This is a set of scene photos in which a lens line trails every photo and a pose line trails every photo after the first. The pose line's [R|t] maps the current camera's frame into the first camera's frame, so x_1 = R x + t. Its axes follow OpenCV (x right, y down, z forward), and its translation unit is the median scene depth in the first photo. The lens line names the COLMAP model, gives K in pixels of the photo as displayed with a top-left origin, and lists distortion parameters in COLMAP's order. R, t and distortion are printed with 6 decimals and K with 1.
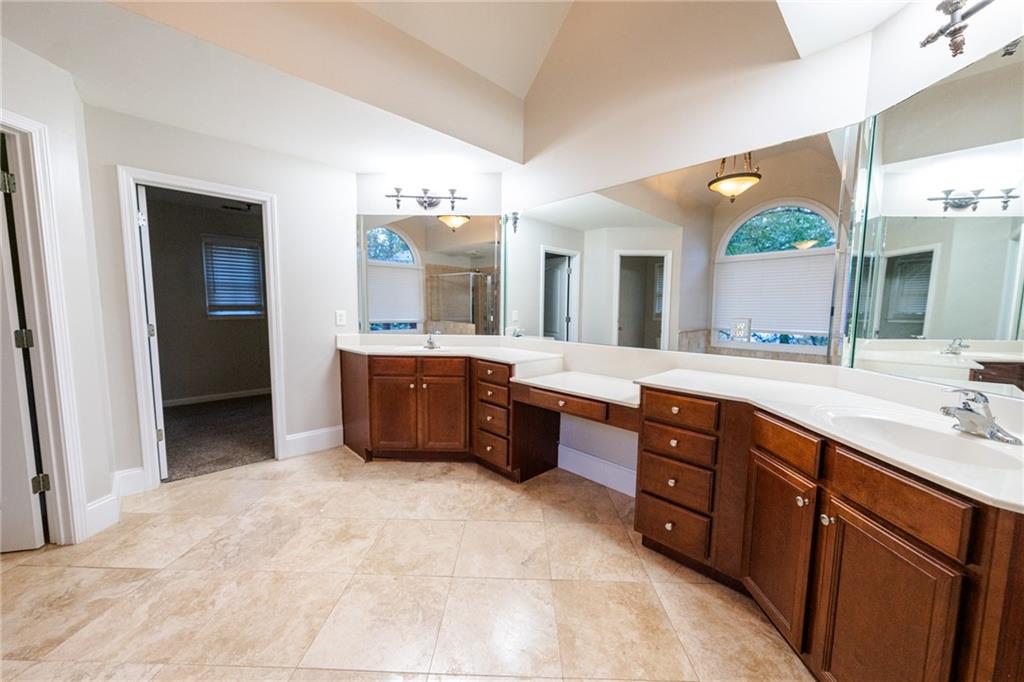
lens RADIAL K [[371.3, 0, 509.5], [0, 371.3, 342.6], [0, 0, 1]] dist [-0.000065, 0.000198]
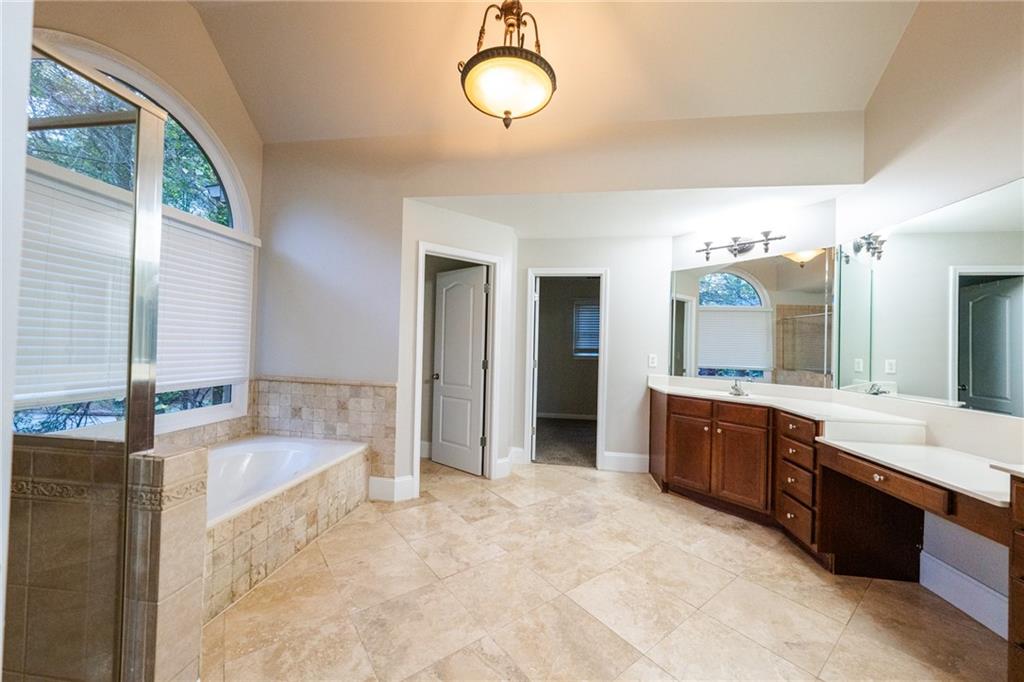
lens RADIAL K [[371.3, 0, 509.5], [0, 371.3, 342.6], [0, 0, 1]] dist [-0.000065, 0.000198]
pose [[0.628038, -0.002598, -0.778178, 0.200050], [-0.091355, 0.992834, -0.077043, 0.009406], [0.772802, 0.119476, 0.623300, -0.091900]]
